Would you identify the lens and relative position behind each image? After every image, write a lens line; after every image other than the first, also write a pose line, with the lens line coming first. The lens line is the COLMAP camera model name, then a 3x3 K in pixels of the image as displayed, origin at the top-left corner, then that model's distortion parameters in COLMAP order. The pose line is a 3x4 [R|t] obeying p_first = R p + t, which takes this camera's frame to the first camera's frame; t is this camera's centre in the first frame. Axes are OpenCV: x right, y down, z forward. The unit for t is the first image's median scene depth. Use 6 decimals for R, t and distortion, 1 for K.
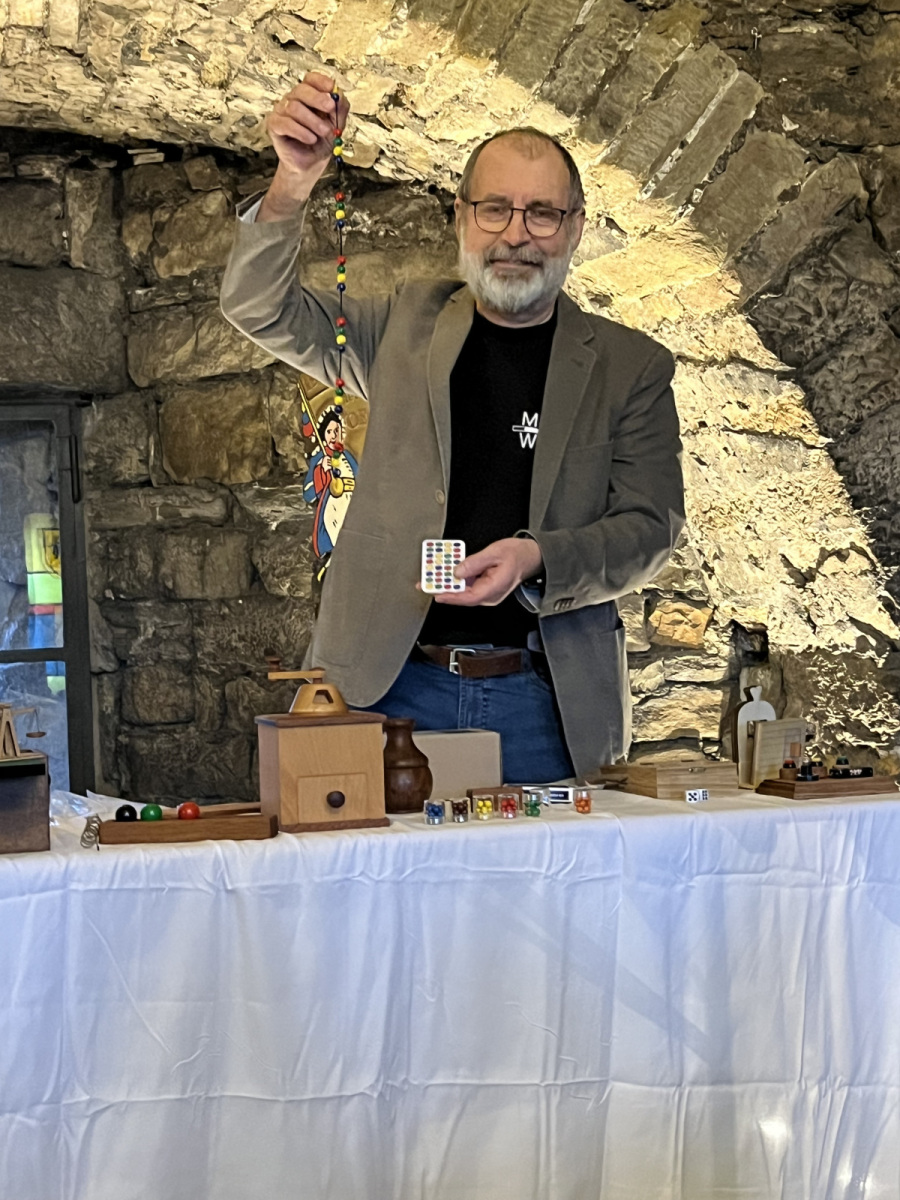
lens RADIAL K [[1809.1, 0, 429.0], [0, 1809.1, 591.3], [0, 0, 1]] dist [0.147659, -0.522939]
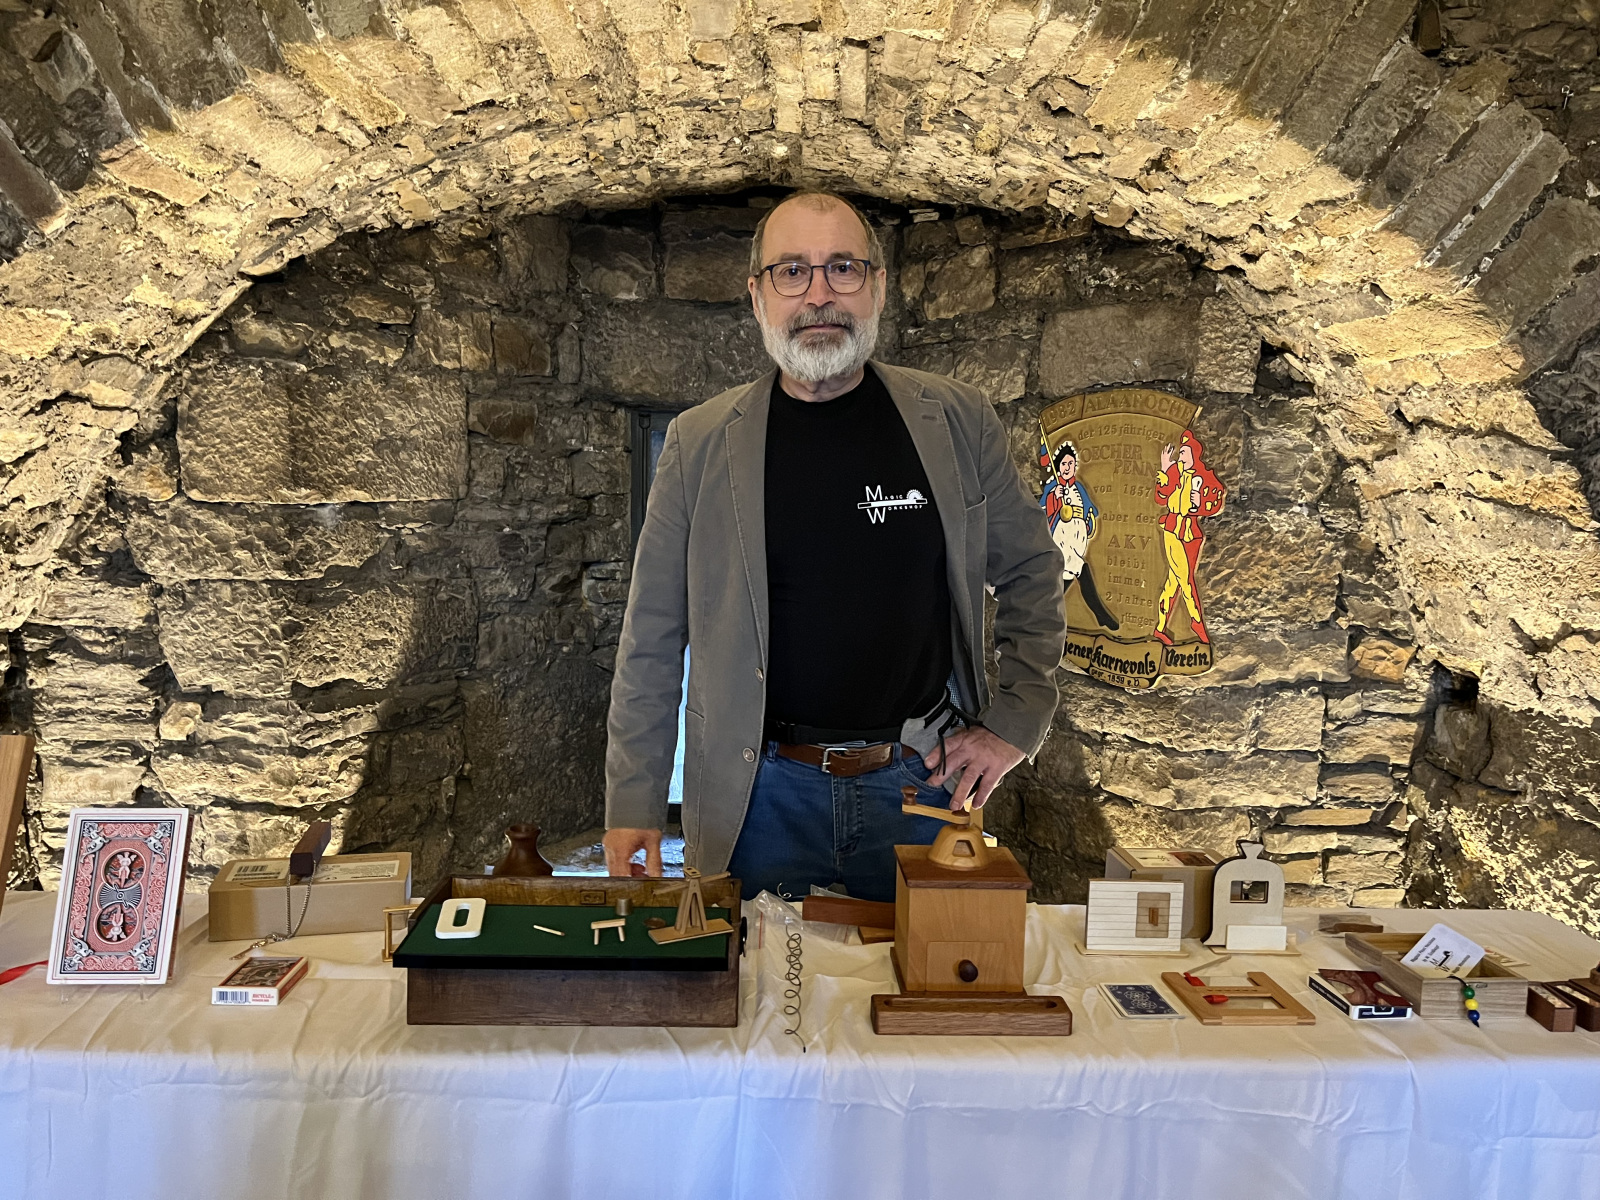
lens RADIAL K [[1206.3, 0, 811.3], [0, 1206.3, 602.4], [0, 0, 1]] dist [0.050161, -0.070326]
pose [[0.969061, 0.079230, -0.233760, -0.028327], [-0.059865, 0.994247, 0.088818, -0.069634], [0.239453, -0.072076, 0.968229, 0.259722]]
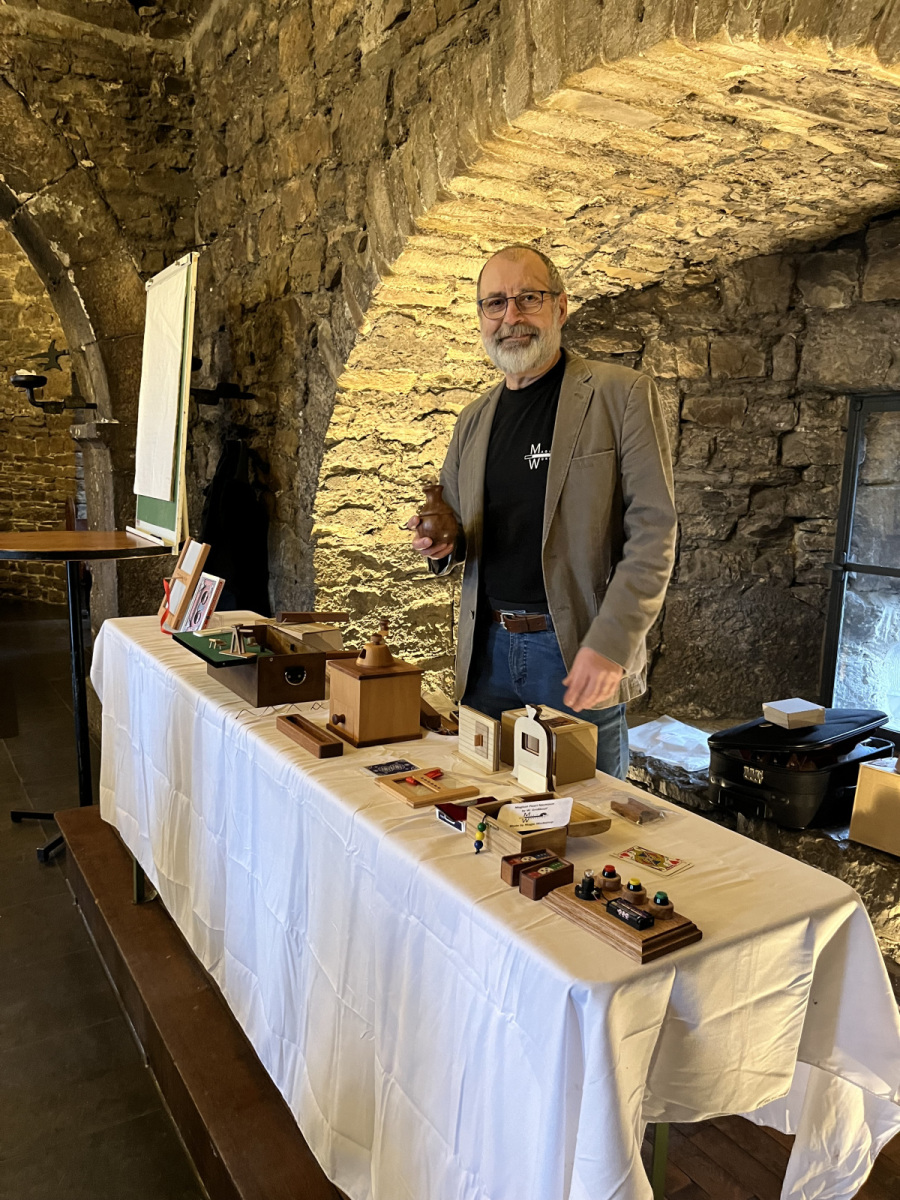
lens RADIAL K [[905.9, 0, 450.8], [0, 905.9, 606.4], [0, 0, 1]] dist [0.050195, -0.073760]
pose [[0.274156, 0.197619, -0.941162, 0.433210], [-0.046676, 0.980240, 0.192228, -0.081285], [0.960552, -0.008771, 0.277962, 0.574665]]
